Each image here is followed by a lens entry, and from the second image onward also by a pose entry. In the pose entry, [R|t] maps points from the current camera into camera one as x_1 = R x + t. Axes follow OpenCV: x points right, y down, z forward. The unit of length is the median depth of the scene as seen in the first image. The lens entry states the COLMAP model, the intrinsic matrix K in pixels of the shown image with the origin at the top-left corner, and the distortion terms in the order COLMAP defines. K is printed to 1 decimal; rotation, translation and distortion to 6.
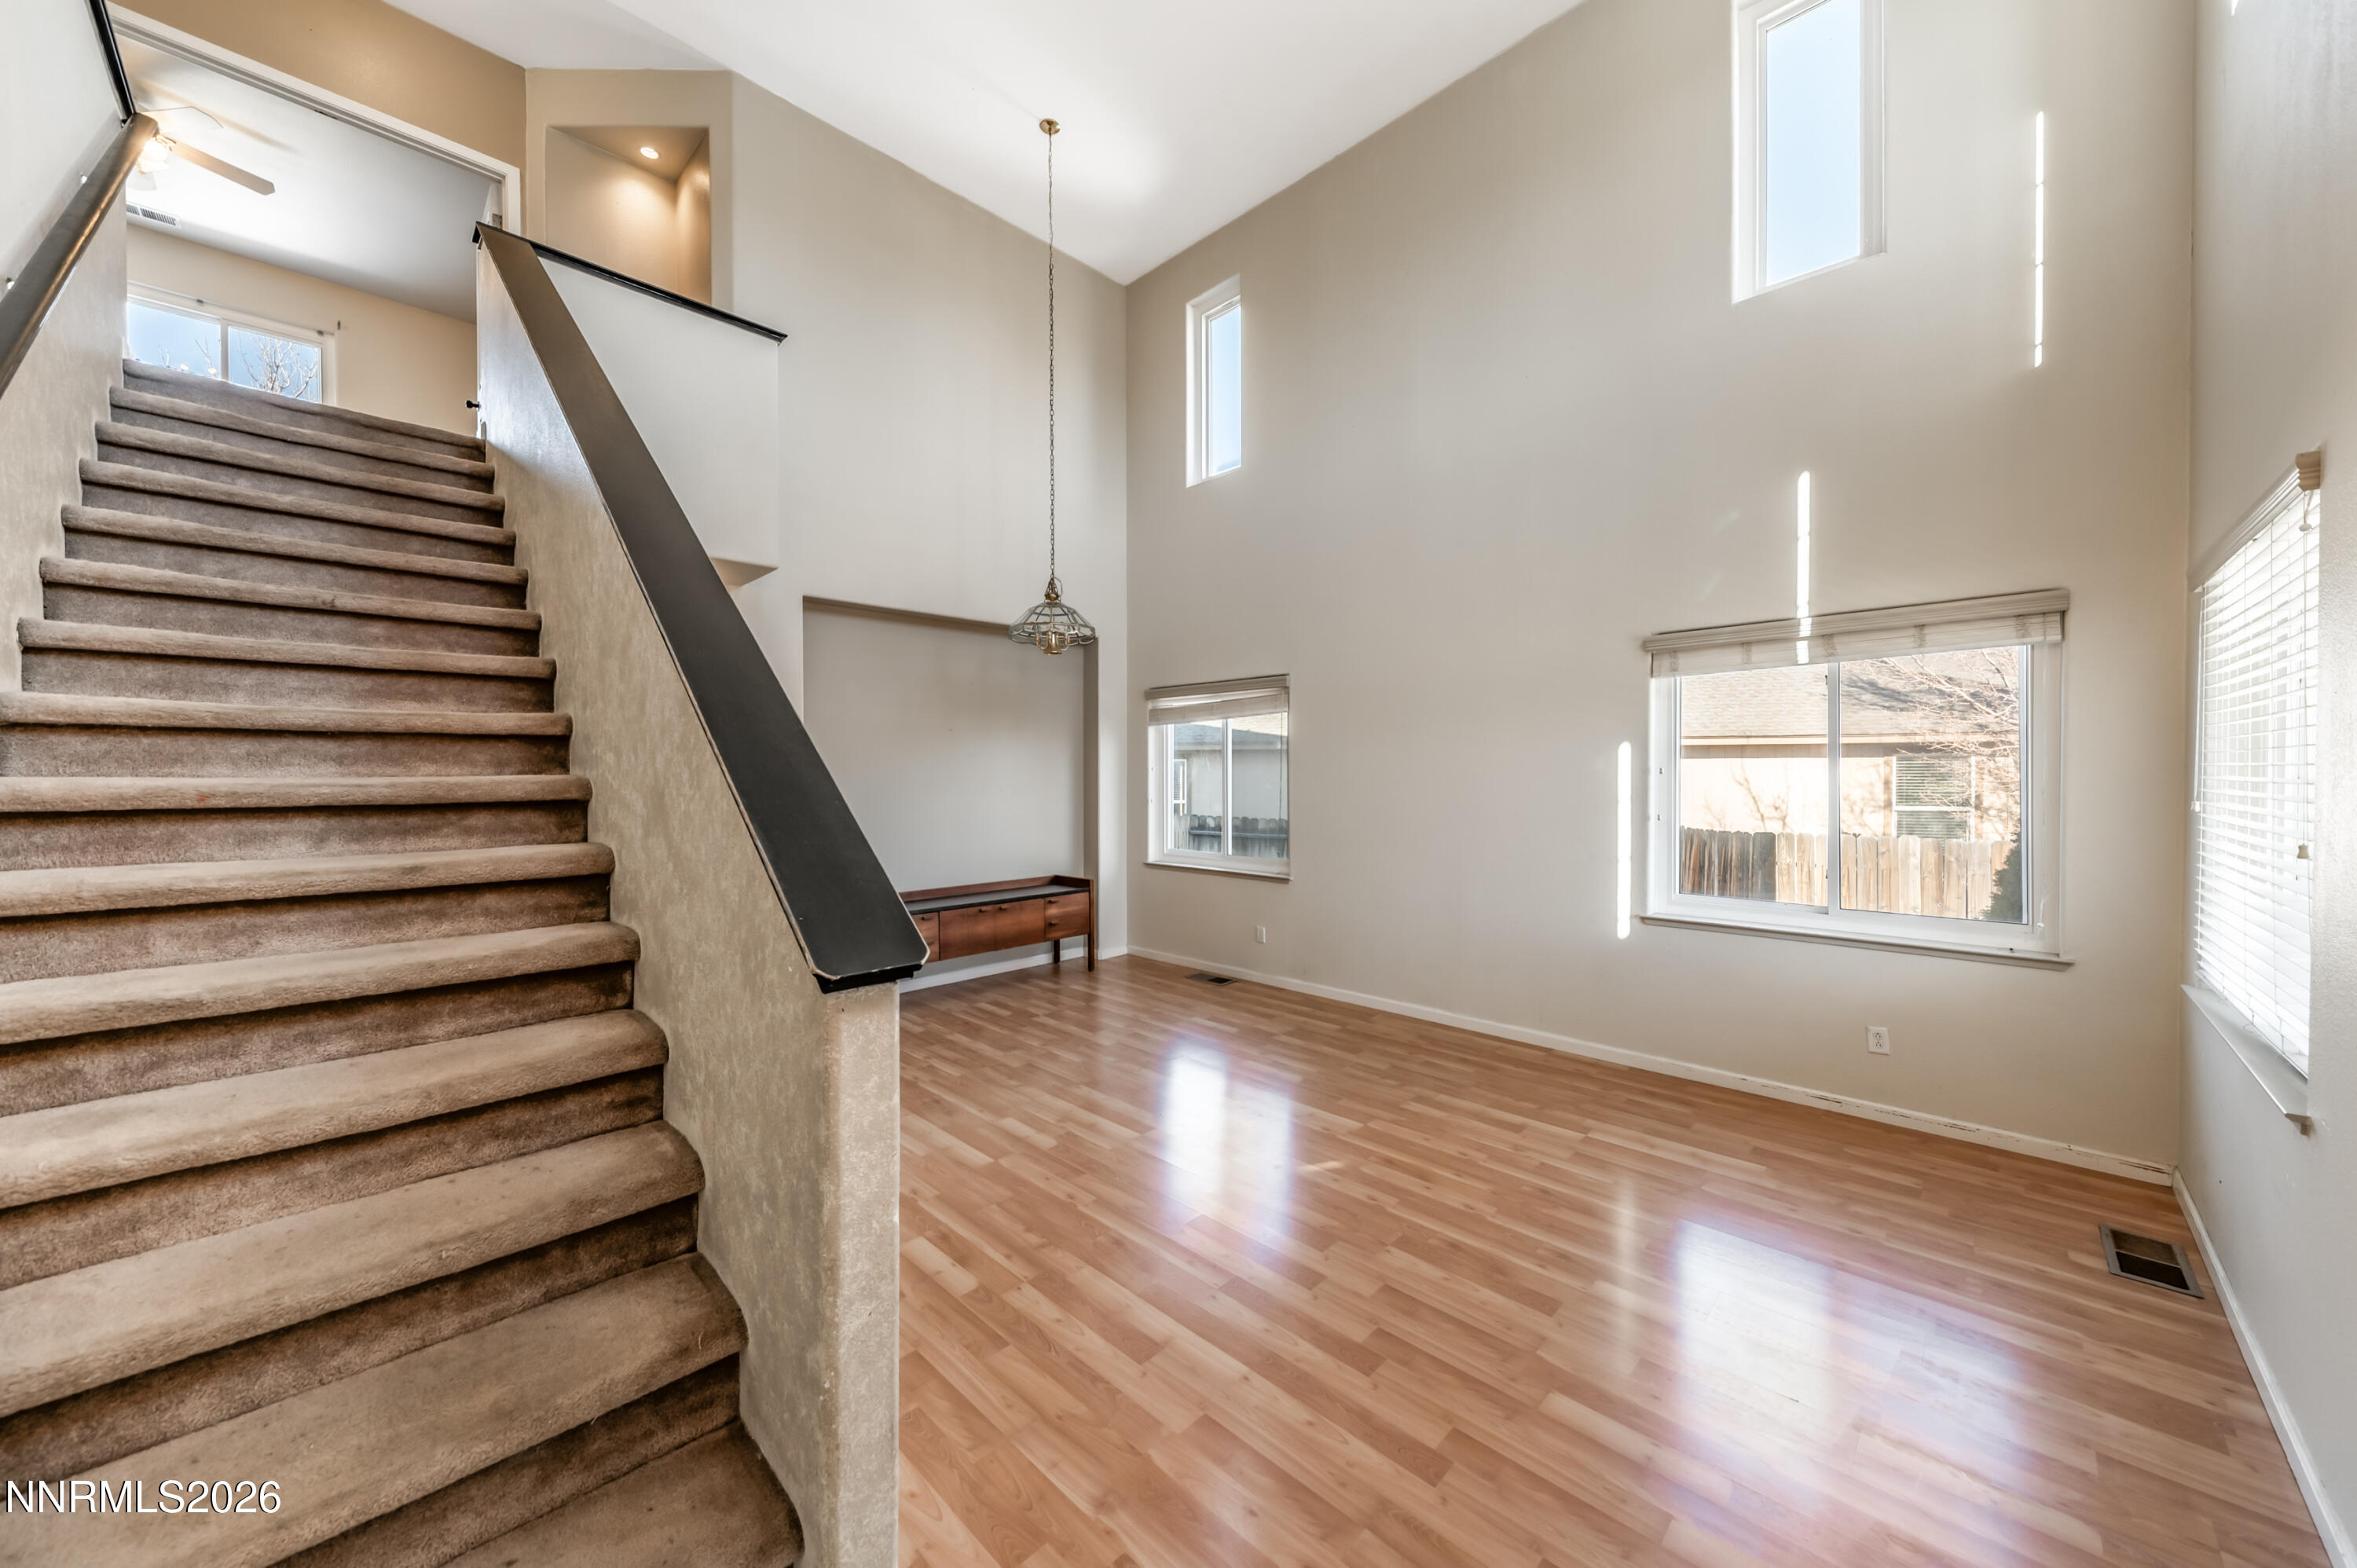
lens RADIAL K [[819.7, 0, 1180.1], [0, 819.7, 784.5], [0, 0, 1]] dist [0.006401, -0.001789]
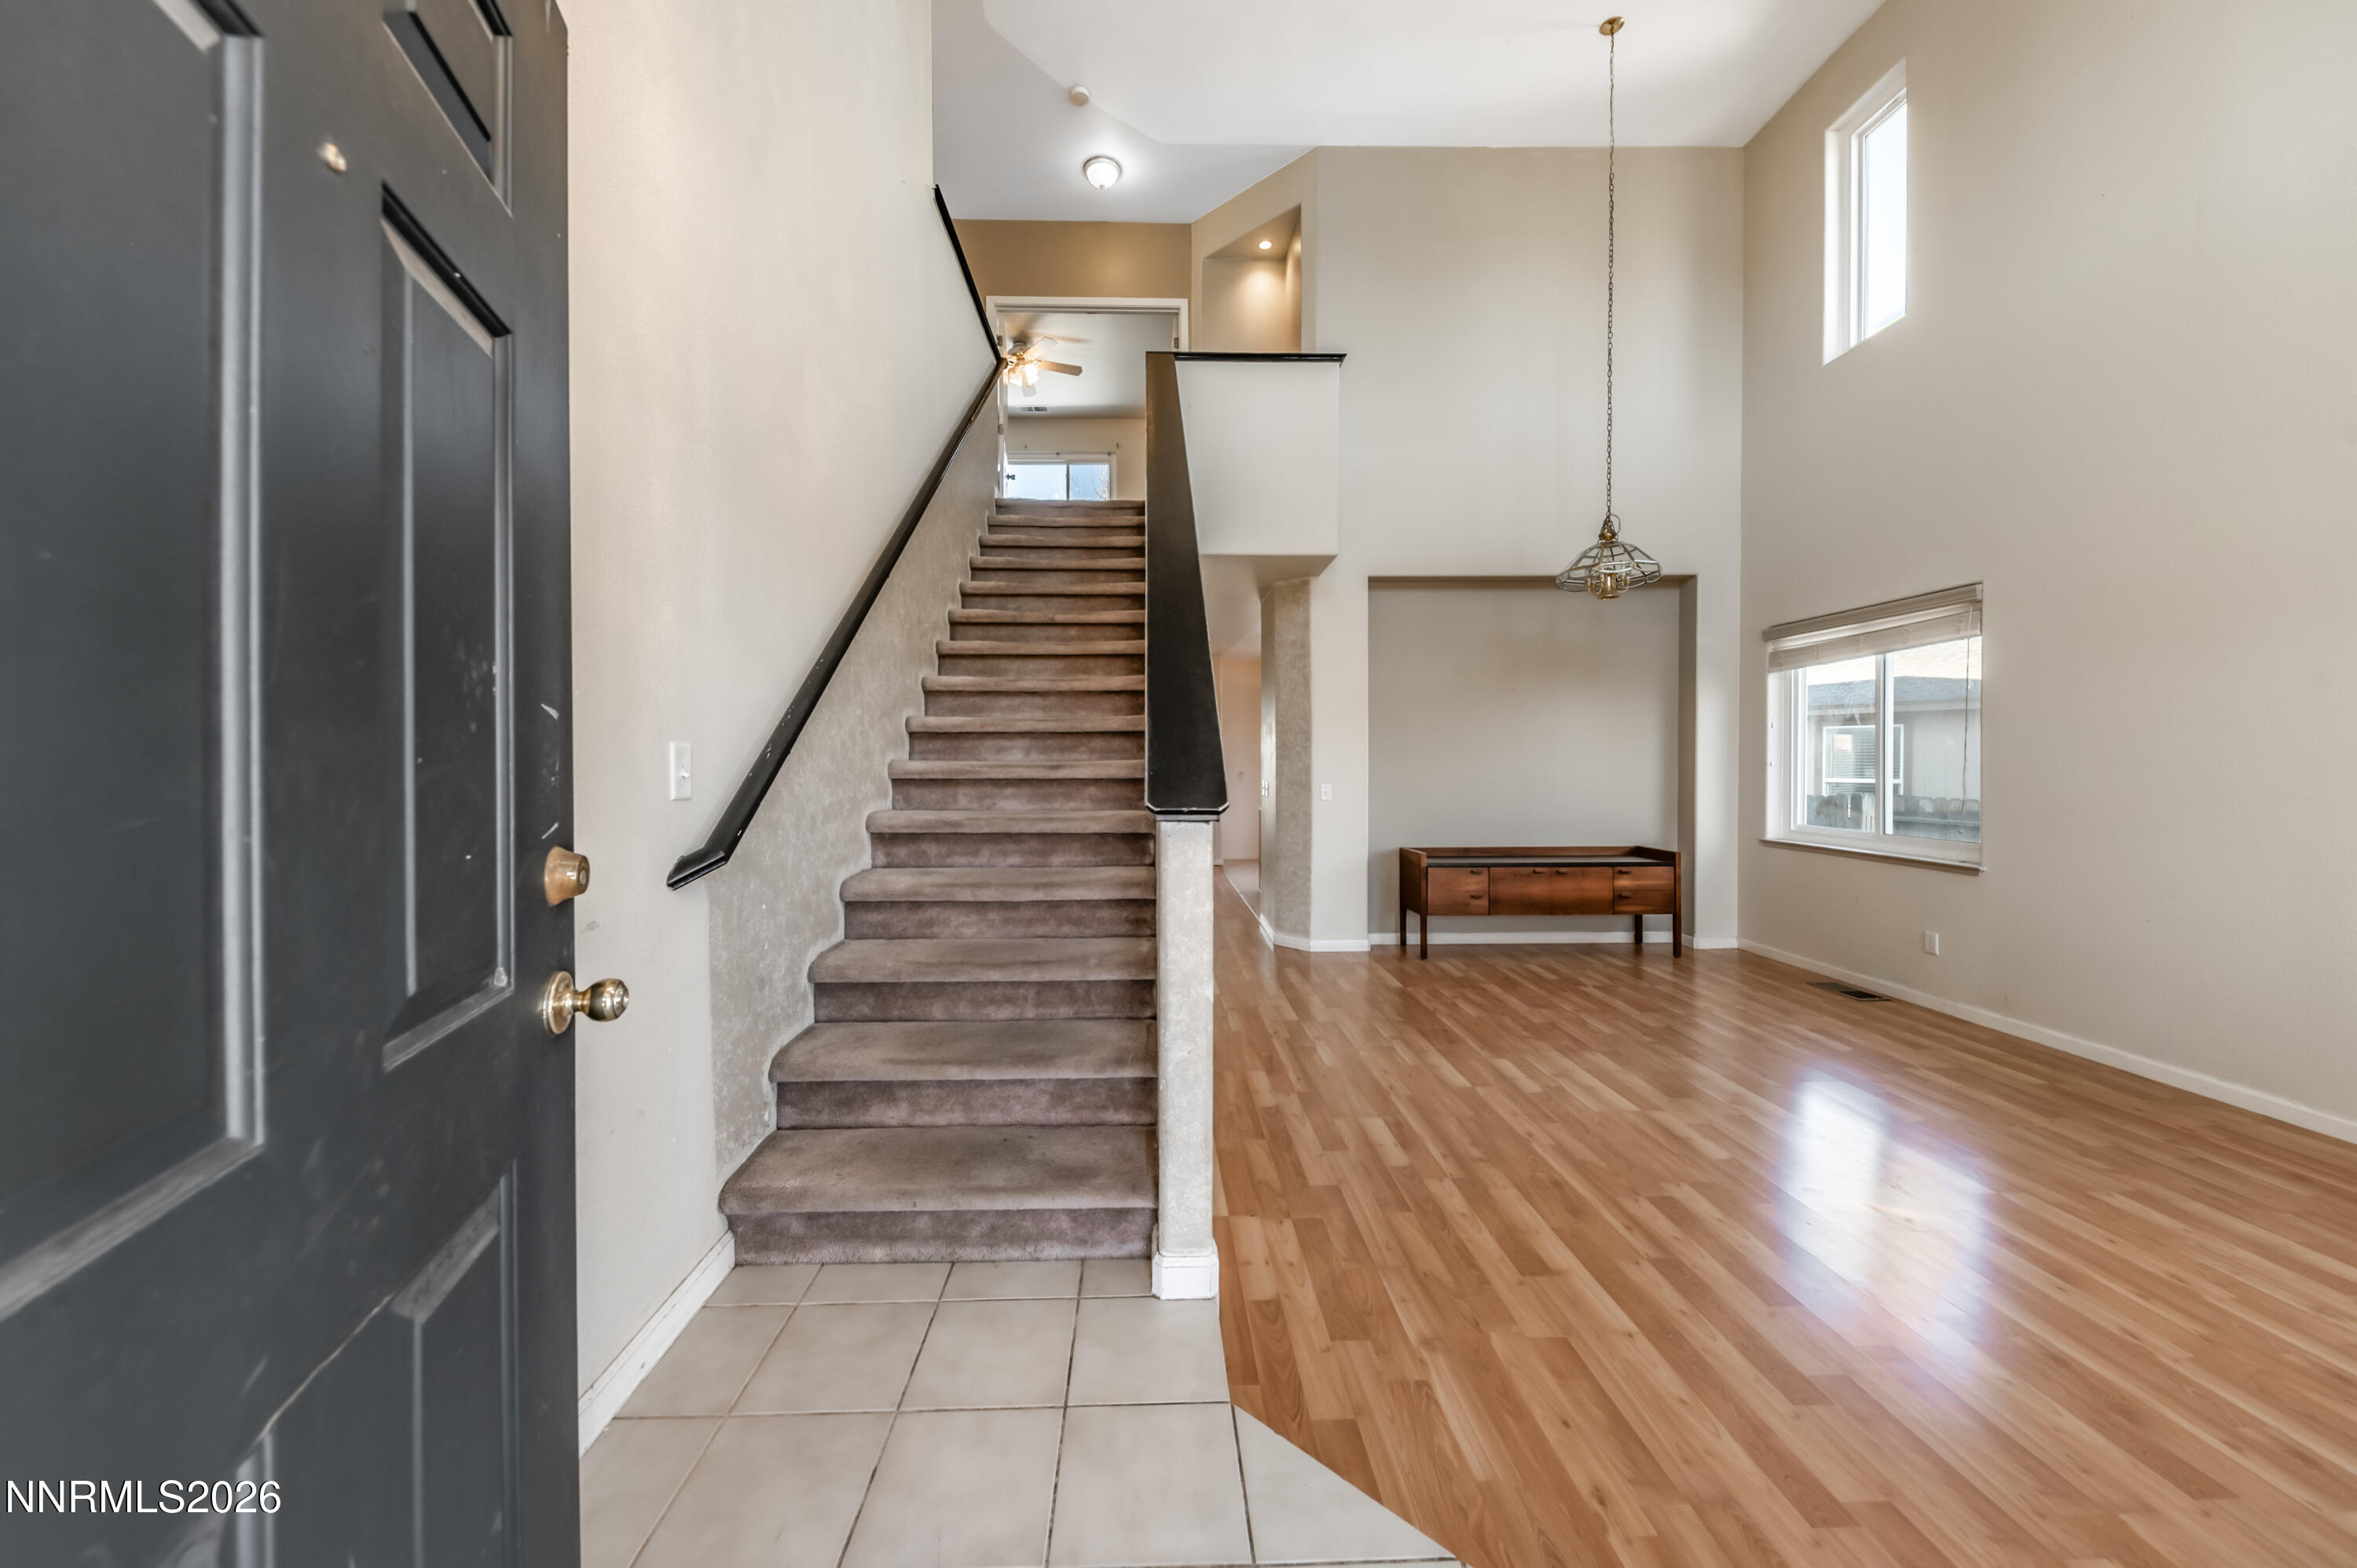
lens RADIAL K [[819.7, 0, 1167.4], [0, 819.7, 775.0], [0, 0, 1]] dist [0.006401, -0.001789]
pose [[0.715833, 0.015614, -0.698097, 0.180060], [-0.010219, 0.999877, 0.011885, 0.044624], [0.698196, -0.001374, 0.715905, -0.014490]]
